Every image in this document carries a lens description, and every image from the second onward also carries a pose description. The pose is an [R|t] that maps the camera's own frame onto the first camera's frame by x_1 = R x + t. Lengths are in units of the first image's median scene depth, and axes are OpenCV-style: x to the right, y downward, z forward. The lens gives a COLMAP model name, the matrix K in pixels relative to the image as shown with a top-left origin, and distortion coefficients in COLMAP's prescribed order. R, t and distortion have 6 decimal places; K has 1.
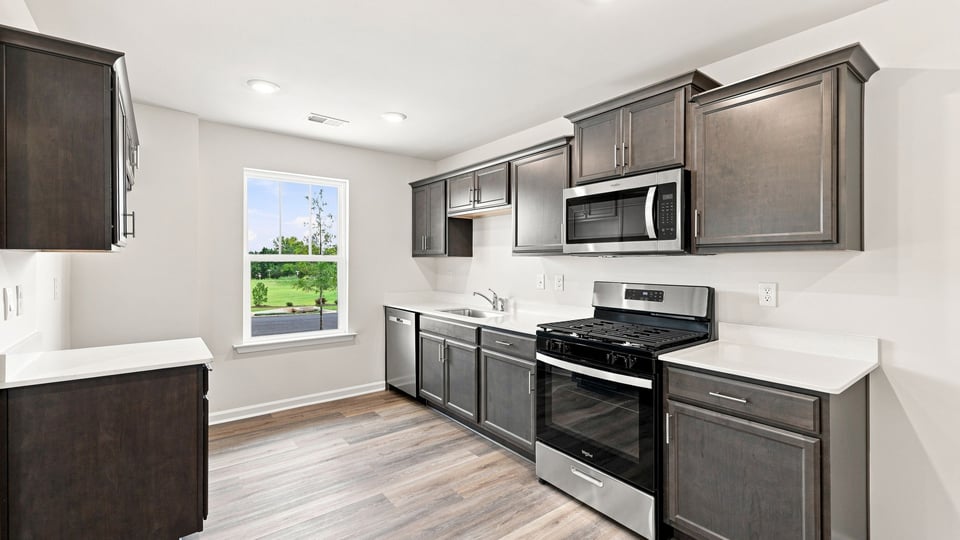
lens RADIAL K [[414.0, 0, 473.9], [0, 414.0, 258.9], [0, 0, 1]] dist [0.001618, -0.000213]
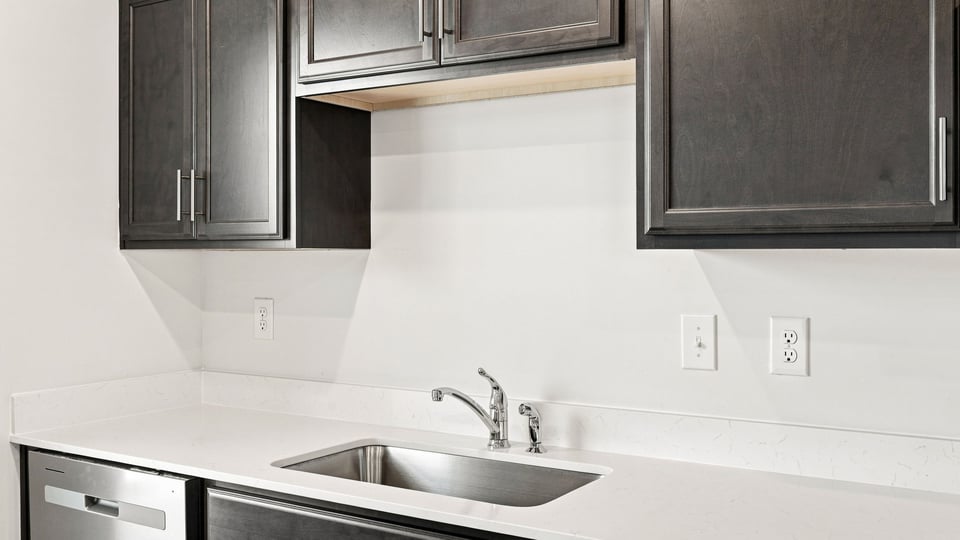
lens RADIAL K [[957.5, 0, 461.5], [0, 957.5, 256.1], [0, 0, 1]] dist [-0.008771, -0.004078]
pose [[0.939555, -0.002016, 0.342393, -0.271963], [-0.001477, 0.999949, 0.009941, -0.010576], [-0.342395, -0.009846, 0.939504, 0.621770]]
